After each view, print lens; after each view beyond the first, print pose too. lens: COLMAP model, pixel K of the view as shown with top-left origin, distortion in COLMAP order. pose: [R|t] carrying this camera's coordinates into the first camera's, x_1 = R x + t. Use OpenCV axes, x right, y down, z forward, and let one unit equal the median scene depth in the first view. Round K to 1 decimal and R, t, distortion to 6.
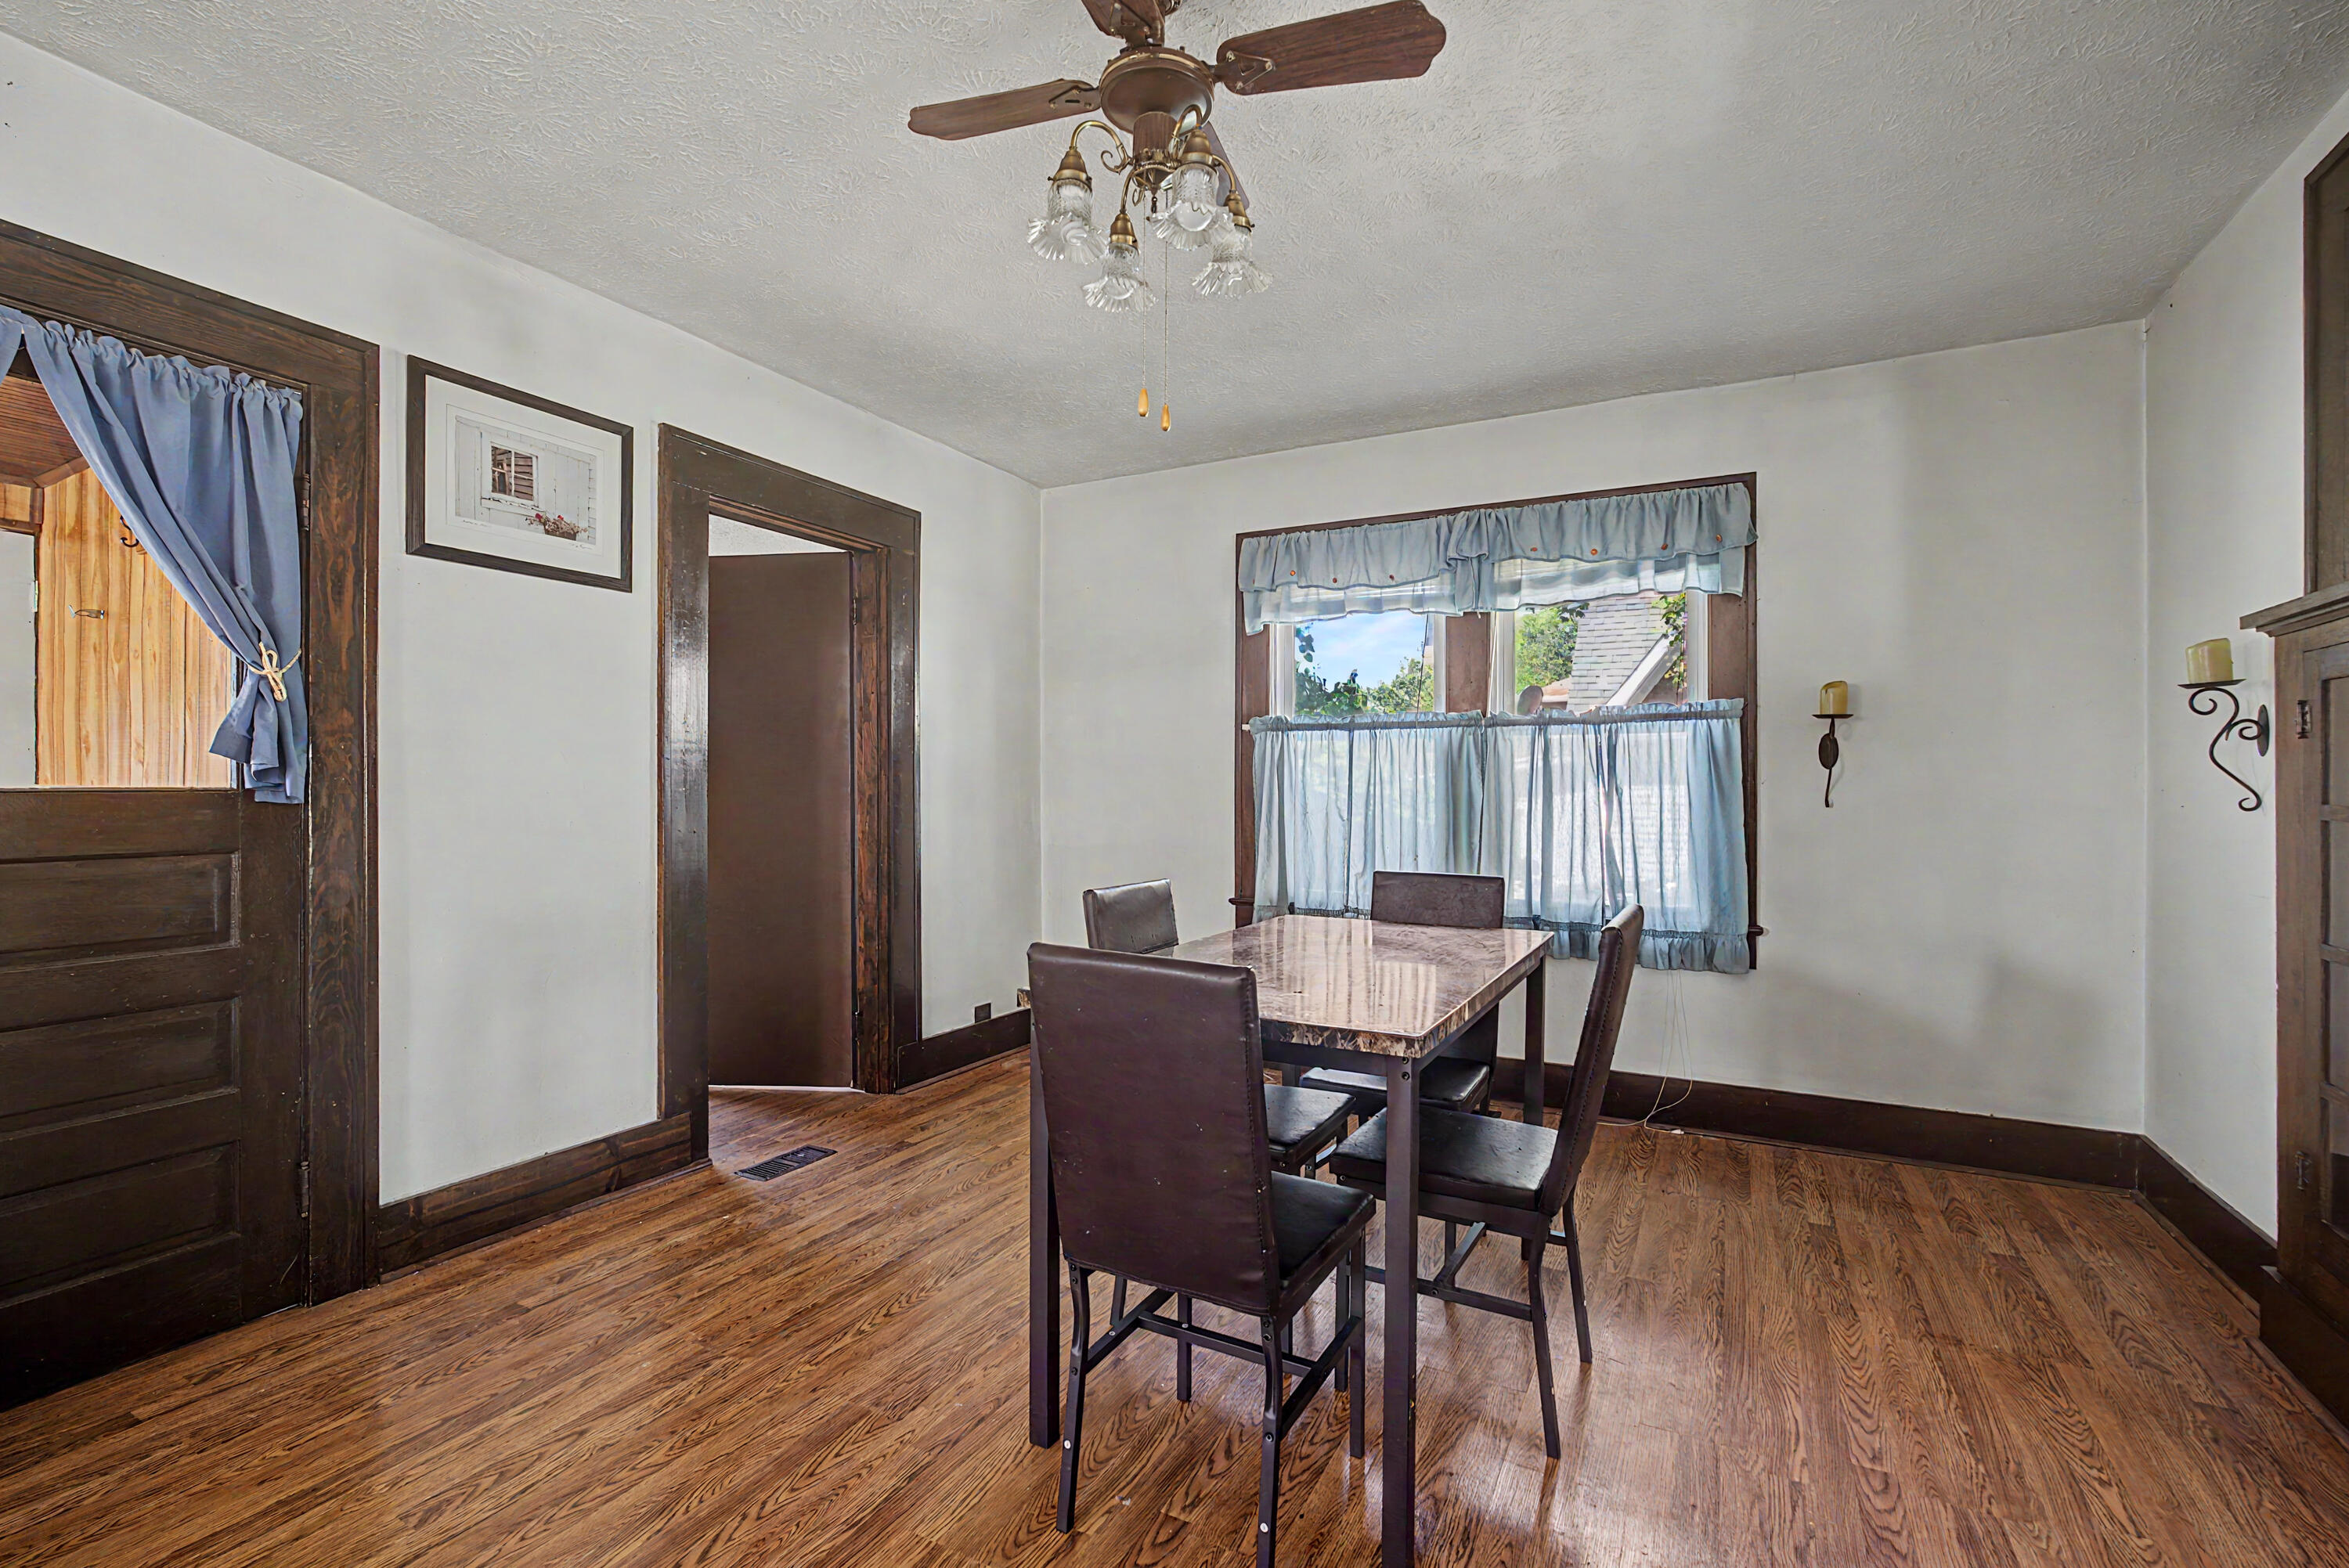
lens RADIAL K [[1046.2, 0, 1176.6], [0, 1046.2, 774.7], [0, 0, 1]] dist [-0.015507, 0.003045]
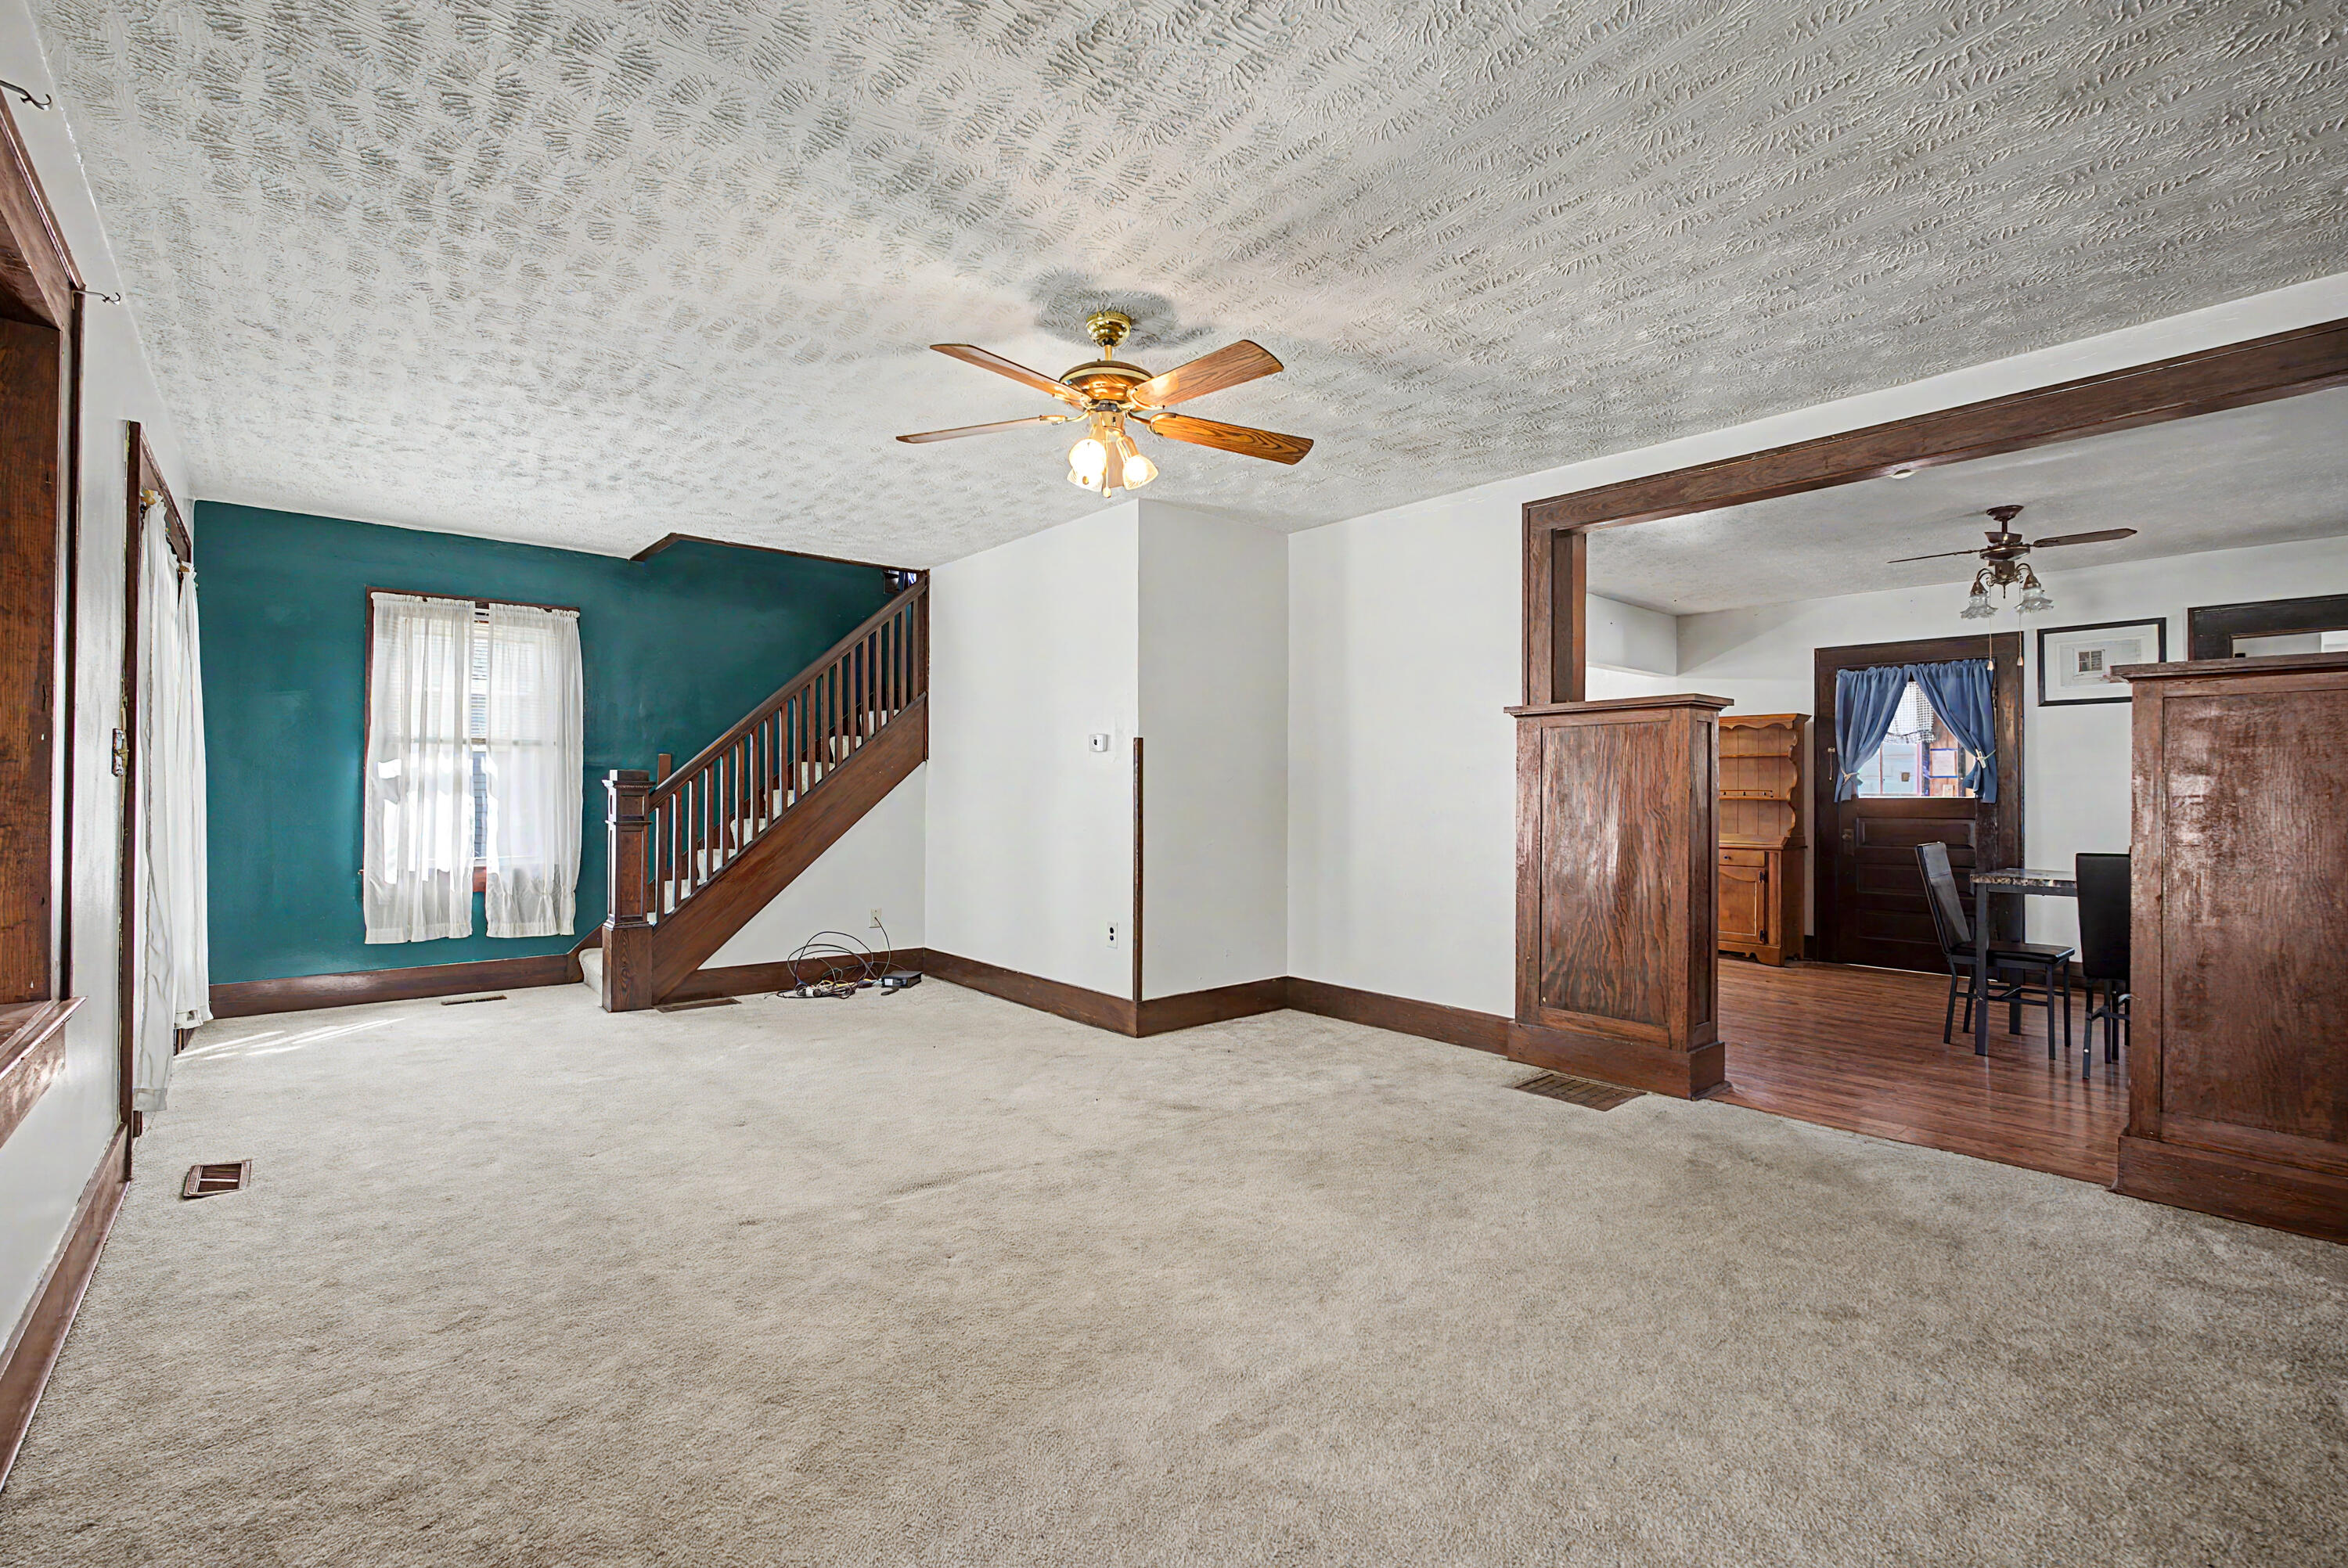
lens RADIAL K [[1045.7, 0, 1164.4], [0, 1045.7, 789.3], [0, 0, 1]] dist [-0.015507, 0.003045]
pose [[-0.363811, -0.012666, -0.931387, 1.841228], [0.006389, 0.999850, -0.016093, 0.014840], [0.931451, -0.011805, -0.363675, -0.065175]]
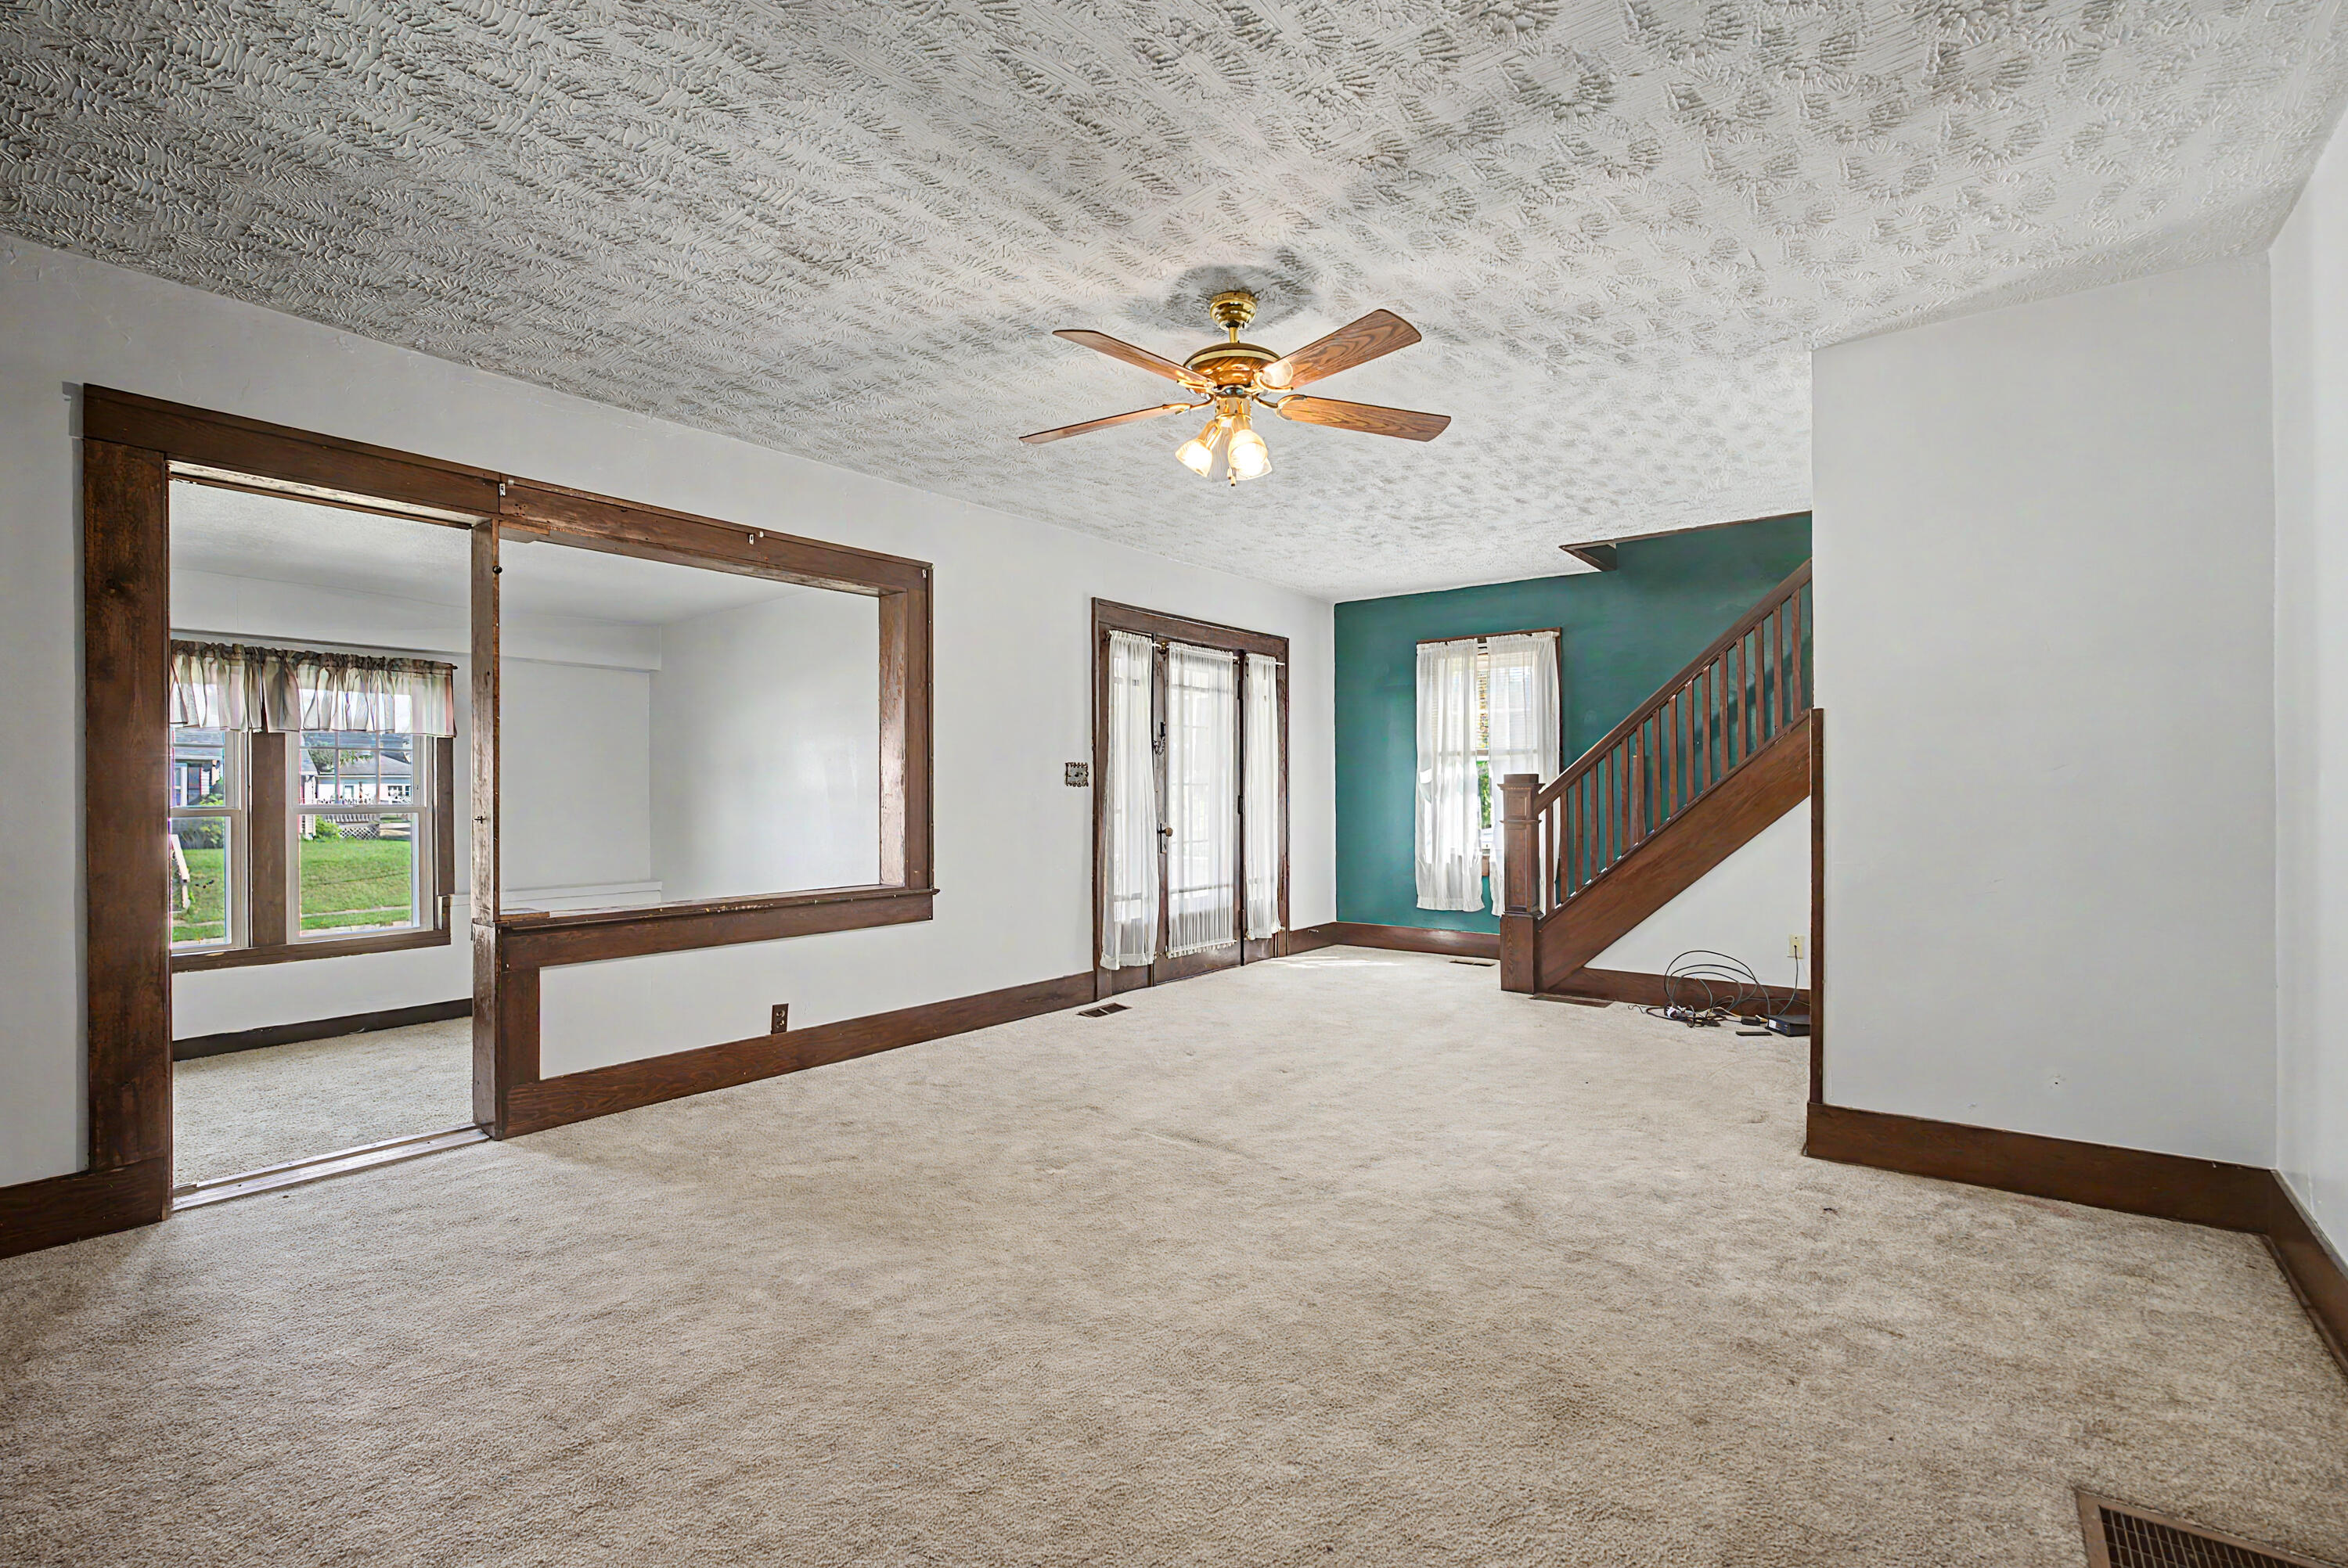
lens RADIAL K [[1045.7, 0, 1178.0], [0, 1045.7, 793.1], [0, 0, 1]] dist [-0.015507, 0.003045]
pose [[-0.986336, -0.006608, 0.164612, 0.877110], [-0.008874, 0.999876, -0.013034, 0.015322], [-0.164505, -0.014317, -0.986272, 0.450742]]
